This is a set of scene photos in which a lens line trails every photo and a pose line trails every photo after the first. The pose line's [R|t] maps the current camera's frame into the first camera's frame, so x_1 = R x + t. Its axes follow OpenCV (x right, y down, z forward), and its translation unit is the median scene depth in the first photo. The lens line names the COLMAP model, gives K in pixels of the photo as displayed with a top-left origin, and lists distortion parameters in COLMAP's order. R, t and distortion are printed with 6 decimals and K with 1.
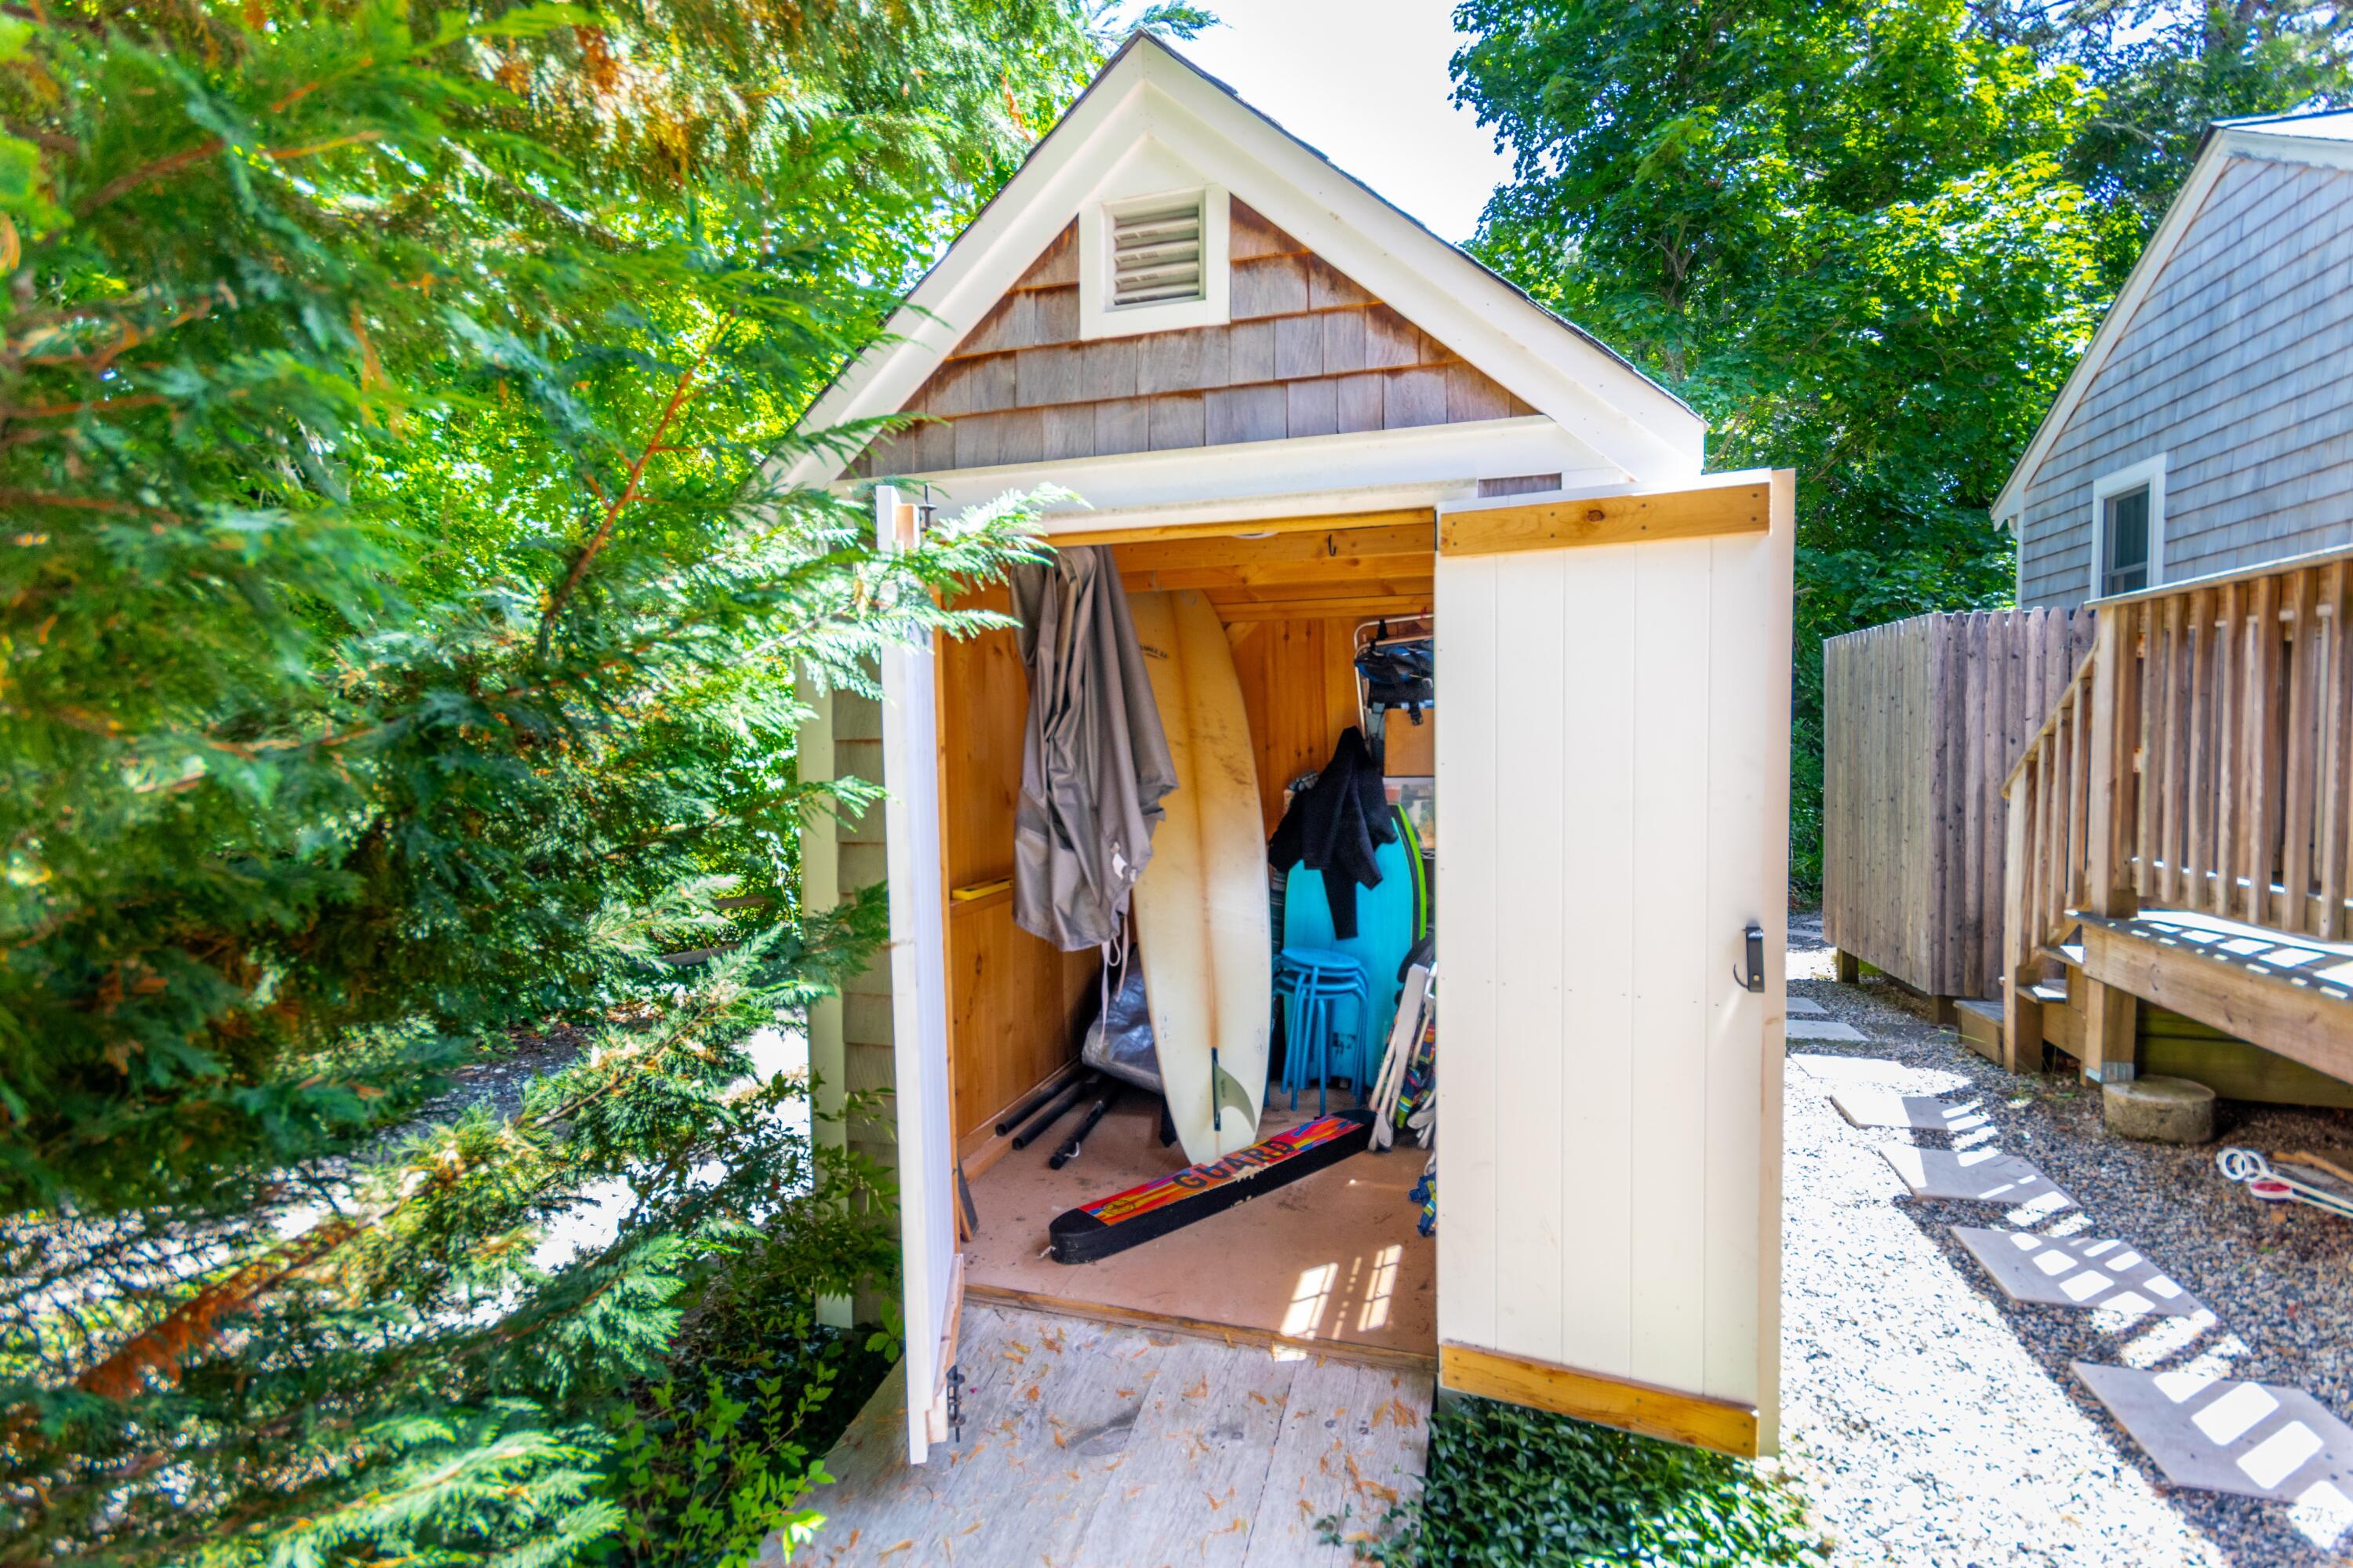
lens RADIAL K [[1079.0, 0, 1180.5], [0, 1079.0, 807.4], [0, 0, 1]] dist [0.000720, 0.000238]
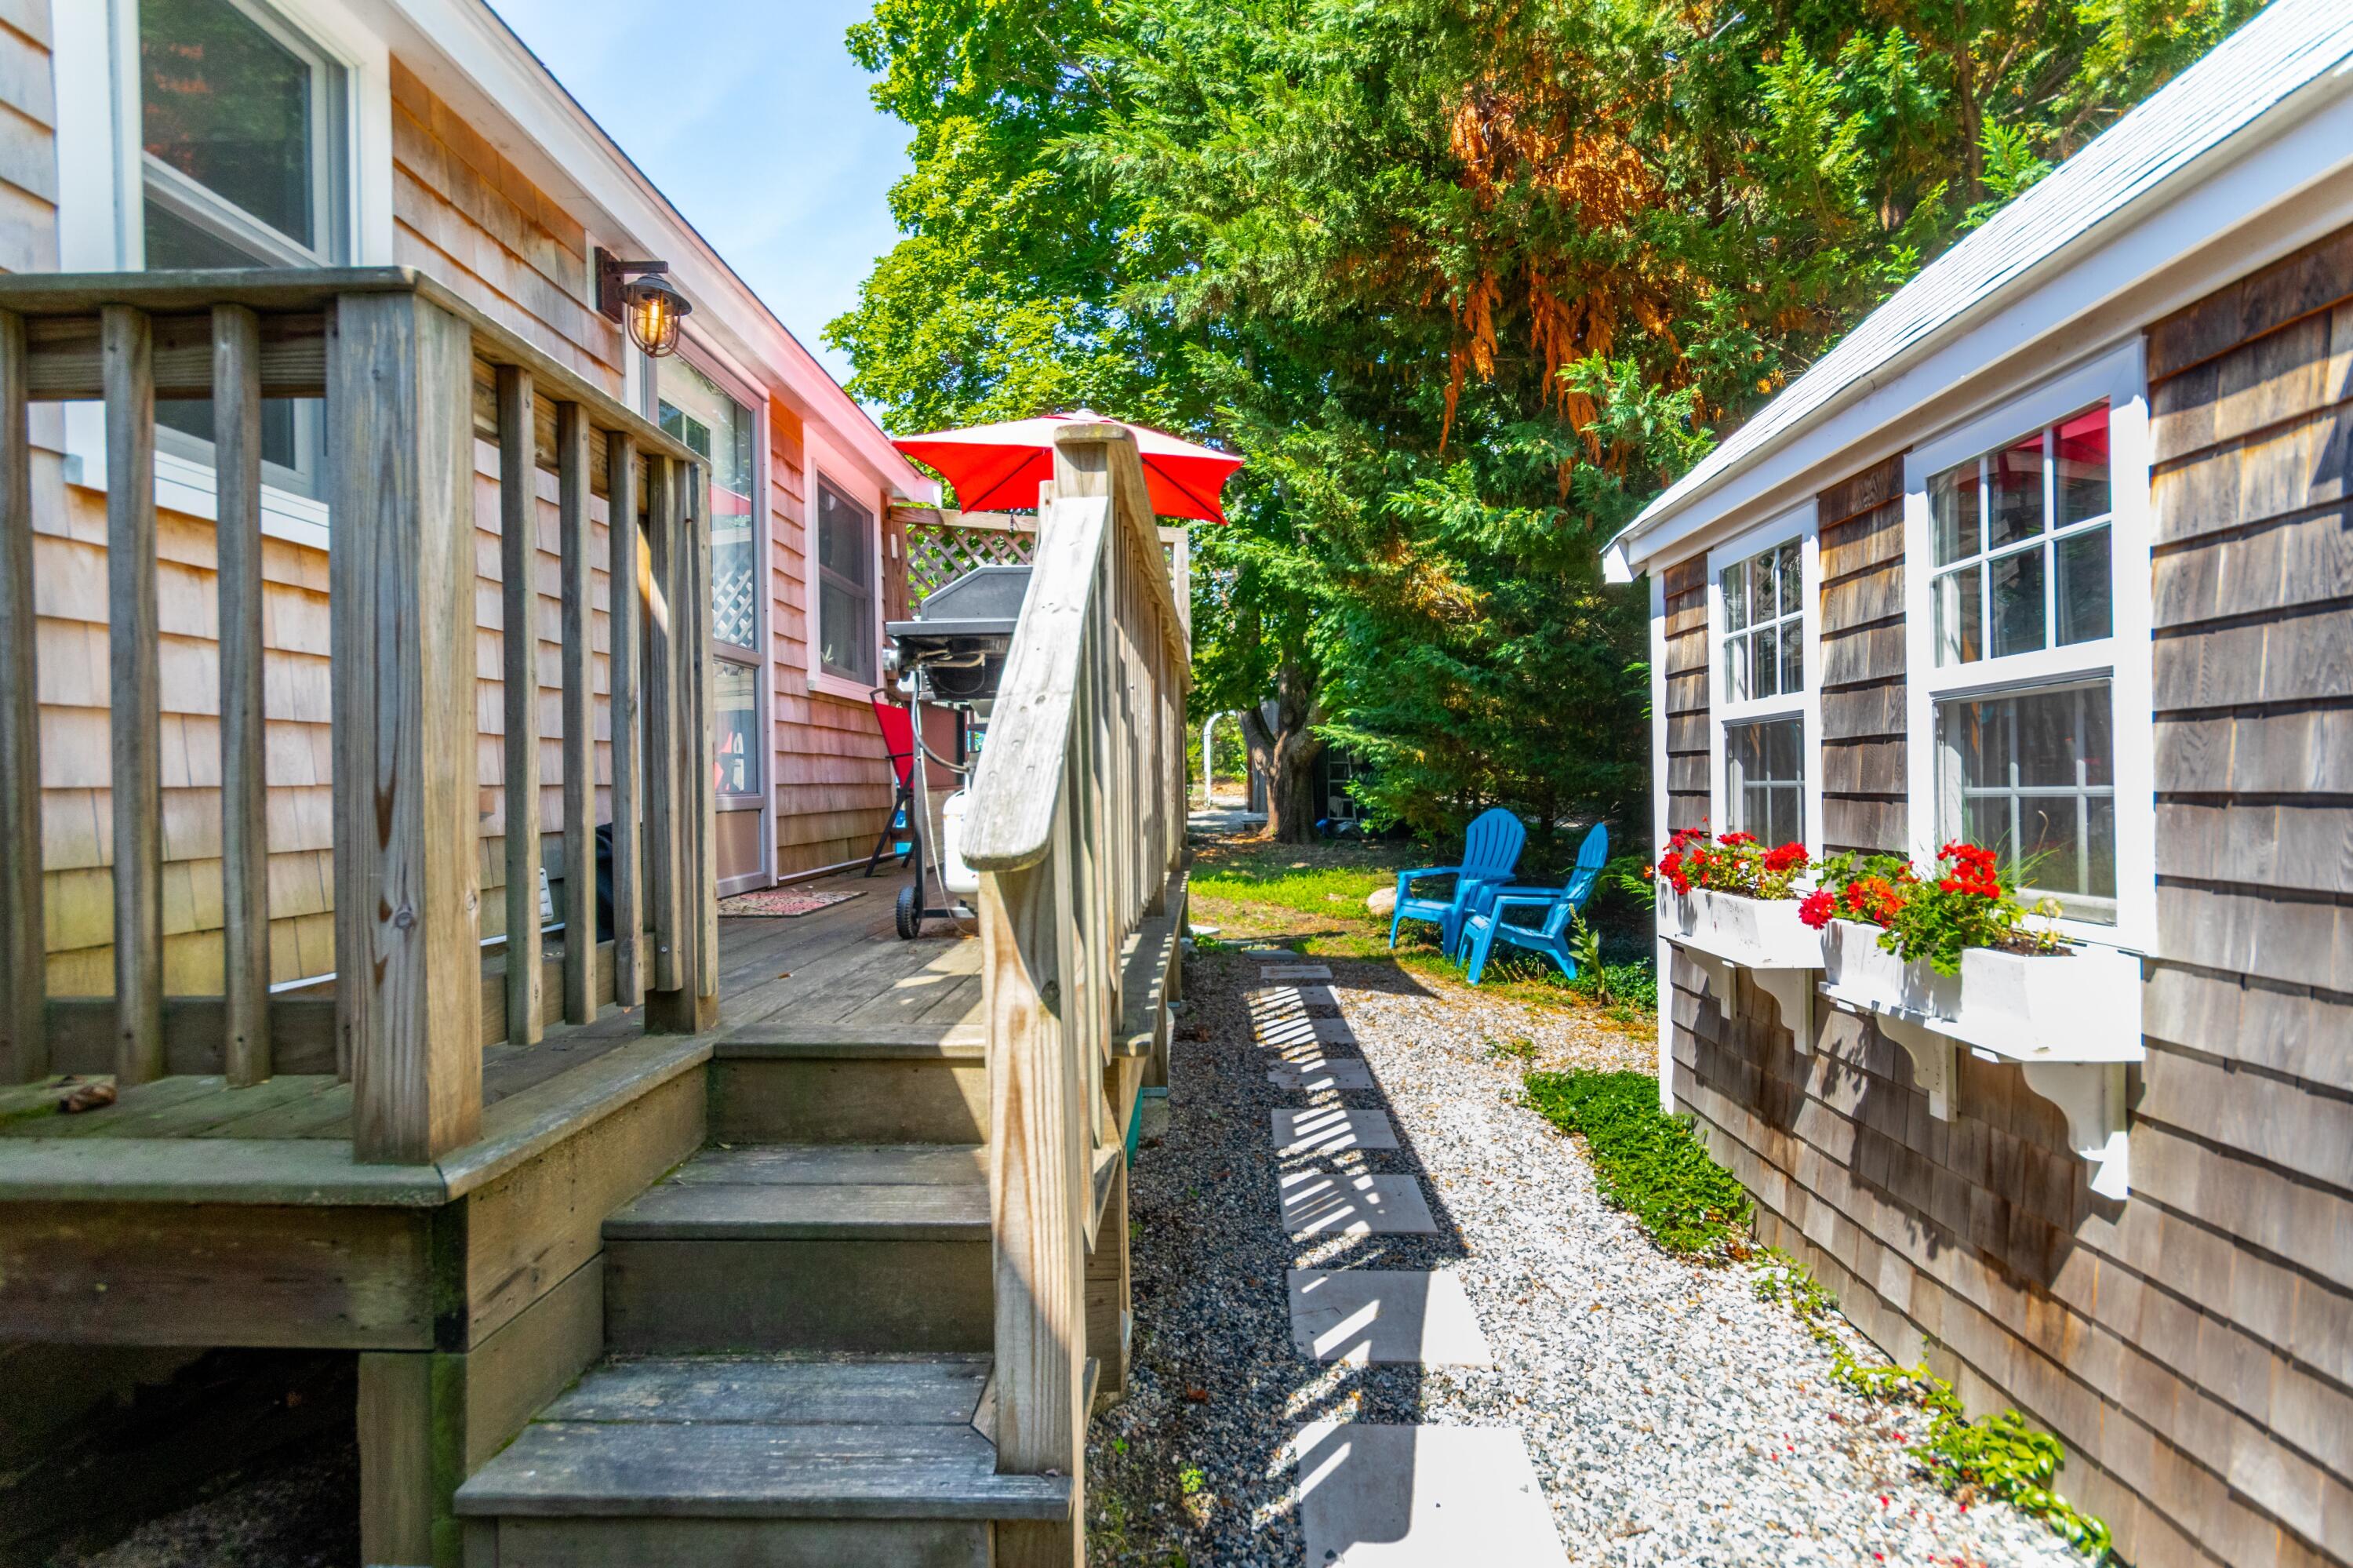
lens RADIAL K [[1079.0, 0, 1180.5], [0, 1079.0, 807.4], [0, 0, 1]] dist [0.000720, 0.000238]
pose [[-0.969557, 0.008441, -0.244721, 1.238816], [-0.004351, 0.998654, 0.051681, -0.054897], [0.244827, 0.051173, -0.968215, 1.984319]]
